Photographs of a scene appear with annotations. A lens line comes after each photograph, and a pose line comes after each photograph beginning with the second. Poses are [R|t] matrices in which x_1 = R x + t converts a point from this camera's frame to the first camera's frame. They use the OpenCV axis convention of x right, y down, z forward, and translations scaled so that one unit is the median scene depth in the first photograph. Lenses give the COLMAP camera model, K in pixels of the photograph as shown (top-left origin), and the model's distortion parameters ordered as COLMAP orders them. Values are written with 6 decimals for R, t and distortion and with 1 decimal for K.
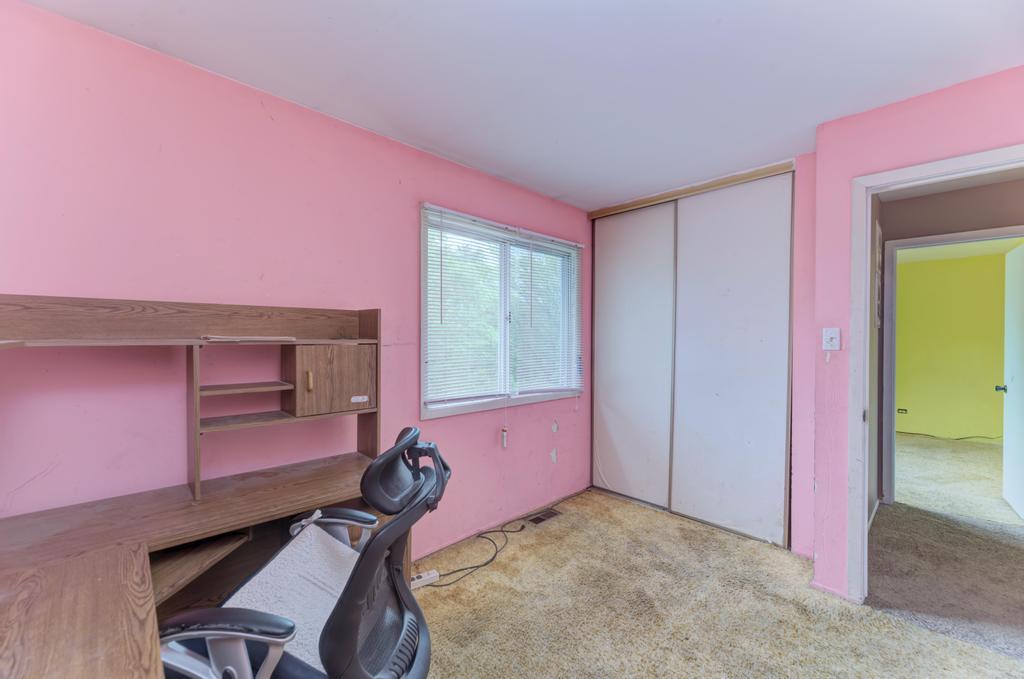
lens RADIAL K [[429.2, 0, 509.4], [0, 429.2, 337.3], [0, 0, 1]] dist [-0.002833, -0.000755]
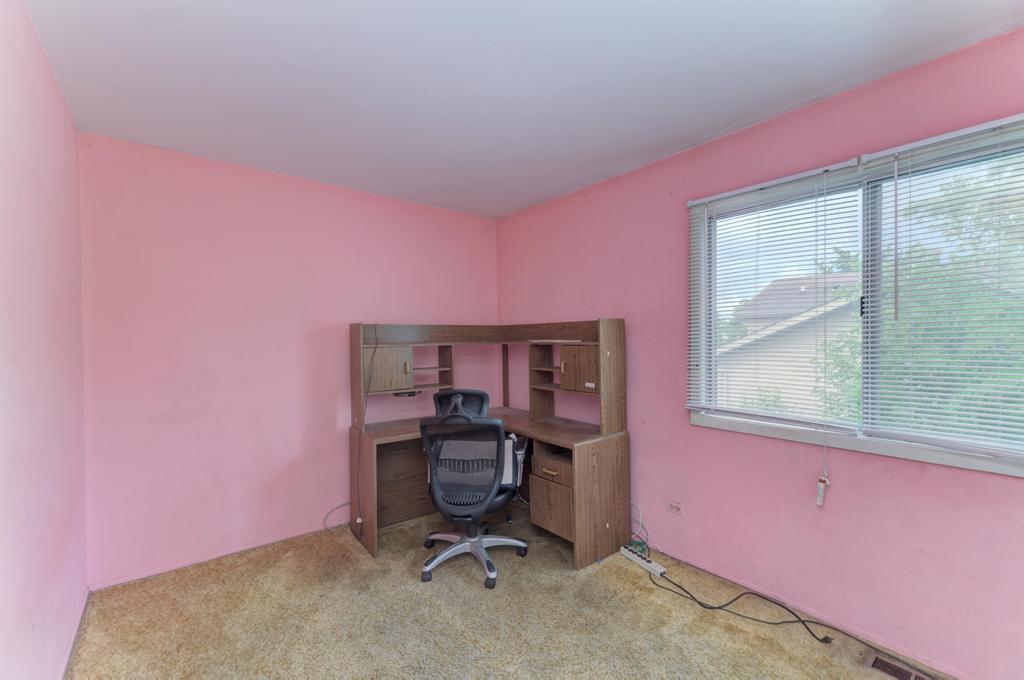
lens RADIAL K [[429.2, 0, 509.7], [0, 429.2, 343.1], [0, 0, 1]] dist [-0.002833, -0.000755]
pose [[-0.125072, 0.005042, -0.992135, 0.911942], [0.004004, 0.999982, 0.004577, 0.000933], [0.992140, -0.003400, -0.125090, 0.791861]]
